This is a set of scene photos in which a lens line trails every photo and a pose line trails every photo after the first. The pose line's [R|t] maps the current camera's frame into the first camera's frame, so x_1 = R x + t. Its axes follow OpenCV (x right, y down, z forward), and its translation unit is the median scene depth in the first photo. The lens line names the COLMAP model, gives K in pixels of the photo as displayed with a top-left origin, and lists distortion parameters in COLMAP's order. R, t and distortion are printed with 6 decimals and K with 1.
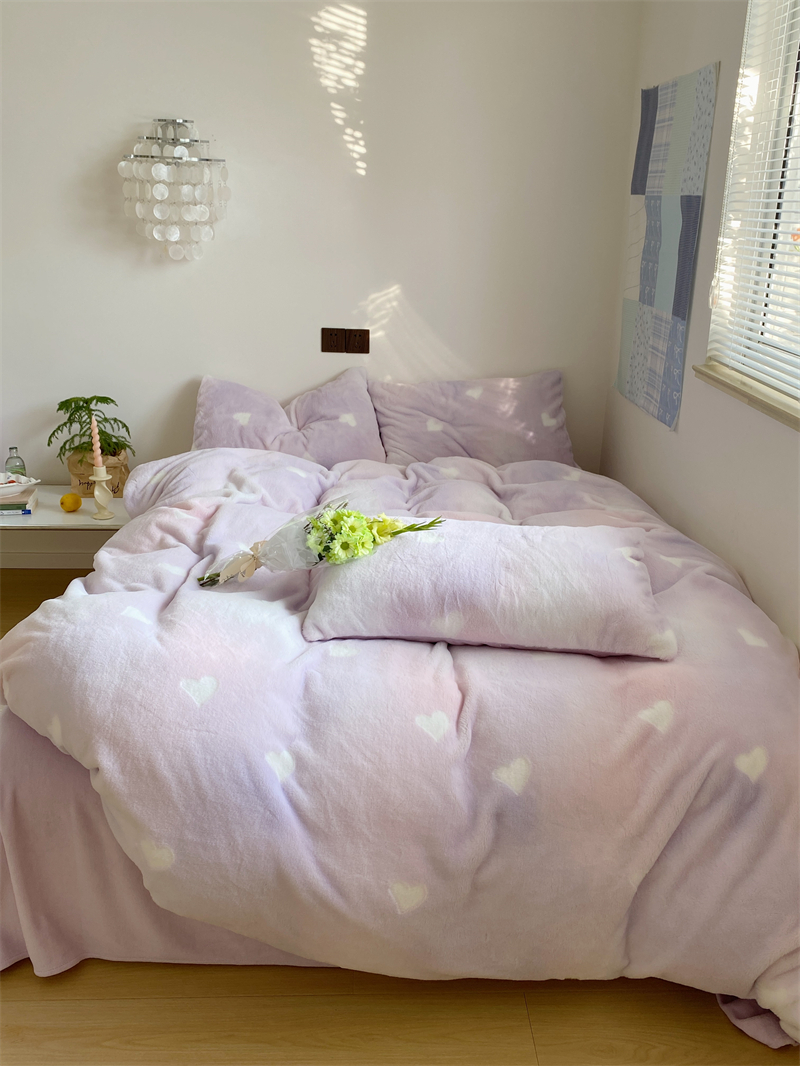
lens RADIAL K [[938.8, 0, 404.9], [0, 938.8, 560.6], [0, 0, 1]] dist [-0.110216, 0.167232]
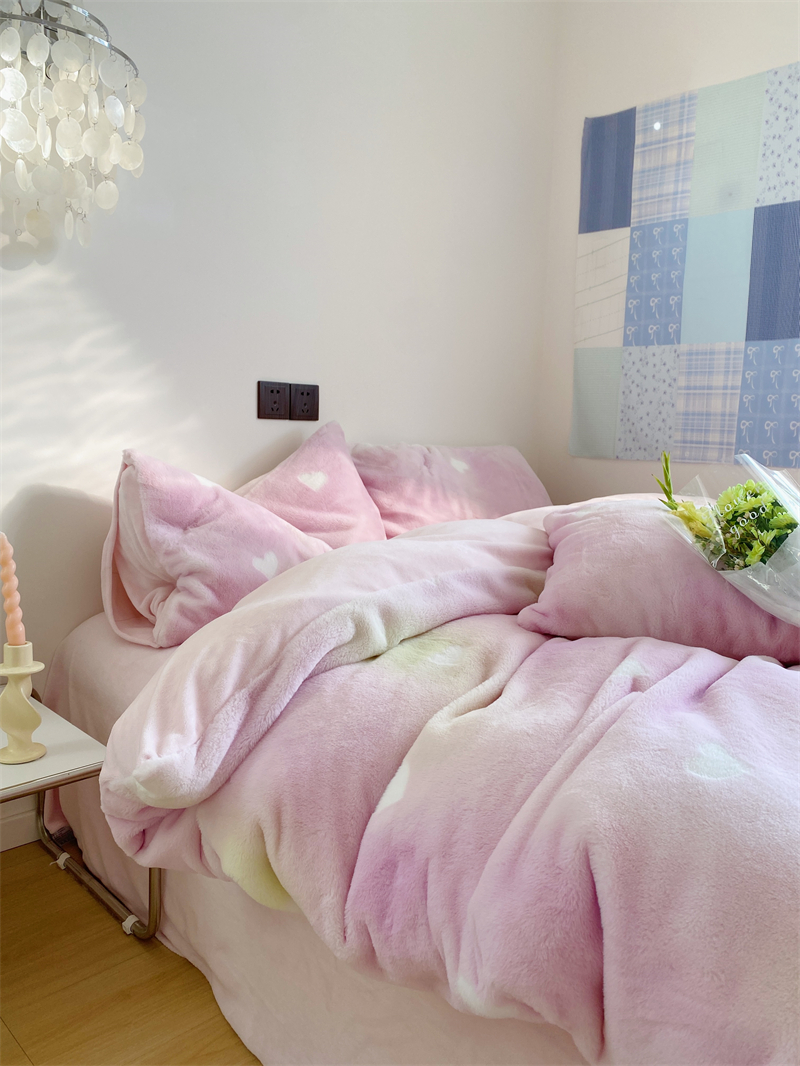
lens RADIAL K [[838.9, 0, 400.0], [0, 838.9, 533.0], [0, 0, 1]] dist [0.031433, -0.008551]
pose [[0.747386, -0.098761, 0.657008, -0.471625], [0.224578, 0.968236, -0.109926, -0.070506], [-0.625283, 0.229707, 0.745826, 0.606542]]
